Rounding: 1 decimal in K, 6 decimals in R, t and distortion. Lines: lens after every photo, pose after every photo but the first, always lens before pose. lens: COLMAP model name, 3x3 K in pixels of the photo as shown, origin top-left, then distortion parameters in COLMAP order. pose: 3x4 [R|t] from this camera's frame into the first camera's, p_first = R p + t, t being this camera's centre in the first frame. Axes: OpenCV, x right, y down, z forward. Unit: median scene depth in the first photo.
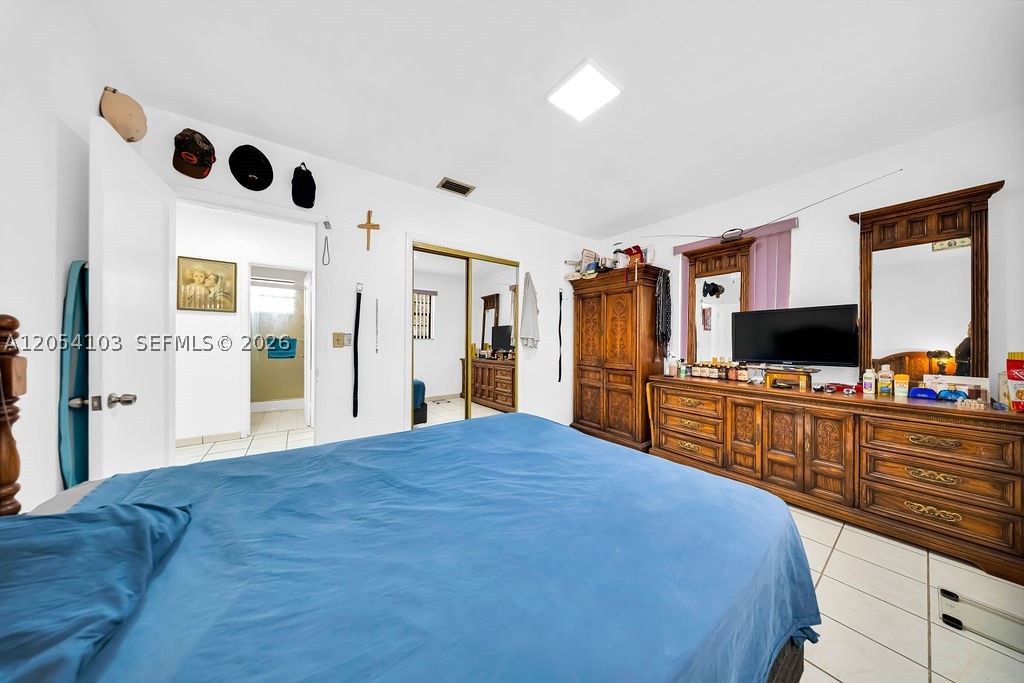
lens RADIAL K [[301.2, 0, 510.8], [0, 301.2, 341.5], [0, 0, 1]] dist [-0.006068, -0.000107]
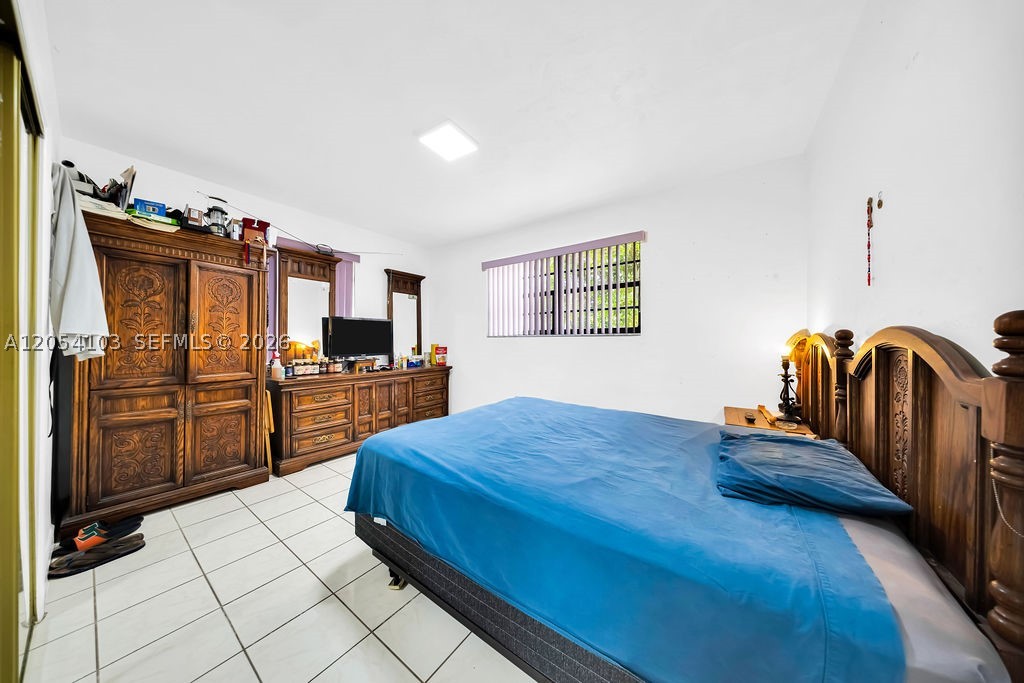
lens RADIAL K [[301.2, 0, 510.8], [0, 301.2, 341.5], [0, 0, 1]] dist [-0.006068, -0.000107]
pose [[-0.339536, -0.010881, 0.940530, -0.678331], [-0.004189, 0.999941, 0.010056, -0.012647], [-0.940584, -0.000525, -0.339561, 0.787367]]
